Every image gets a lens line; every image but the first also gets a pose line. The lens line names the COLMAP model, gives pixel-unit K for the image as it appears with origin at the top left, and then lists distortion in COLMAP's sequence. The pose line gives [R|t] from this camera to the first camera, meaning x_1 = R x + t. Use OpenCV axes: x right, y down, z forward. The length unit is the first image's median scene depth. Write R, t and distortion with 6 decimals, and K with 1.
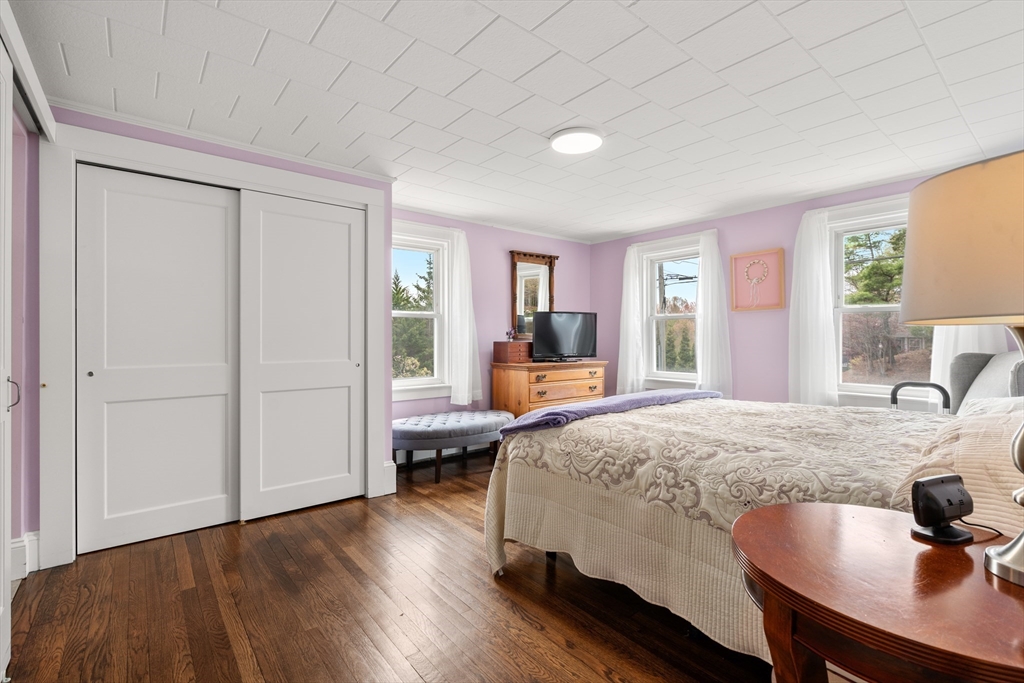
lens RADIAL K [[465.6, 0, 512.0], [0, 465.6, 337.4], [0, 0, 1]] dist [0.000543, 0.000100]
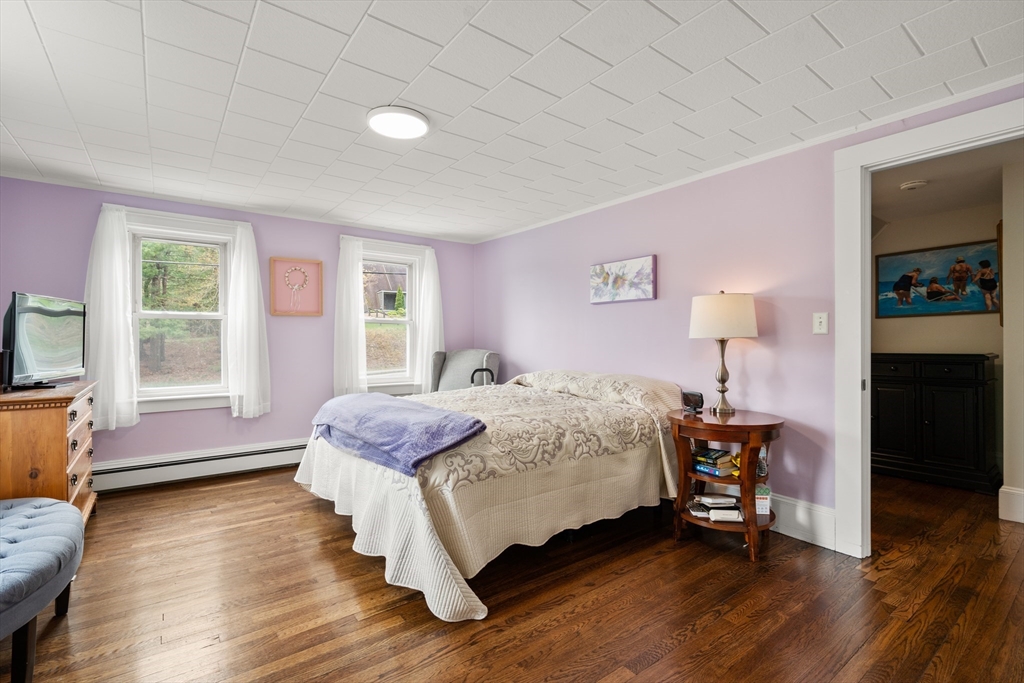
lens RADIAL K [[465.6, 0, 511.8], [0, 465.6, 342.8], [0, 0, 1]] dist [0.000543, 0.000100]
pose [[0.044207, -0.005633, 0.999007, -1.004290], [0.001705, 0.999983, 0.005563, -0.007415], [-0.999021, 0.001457, 0.044215, 1.009357]]
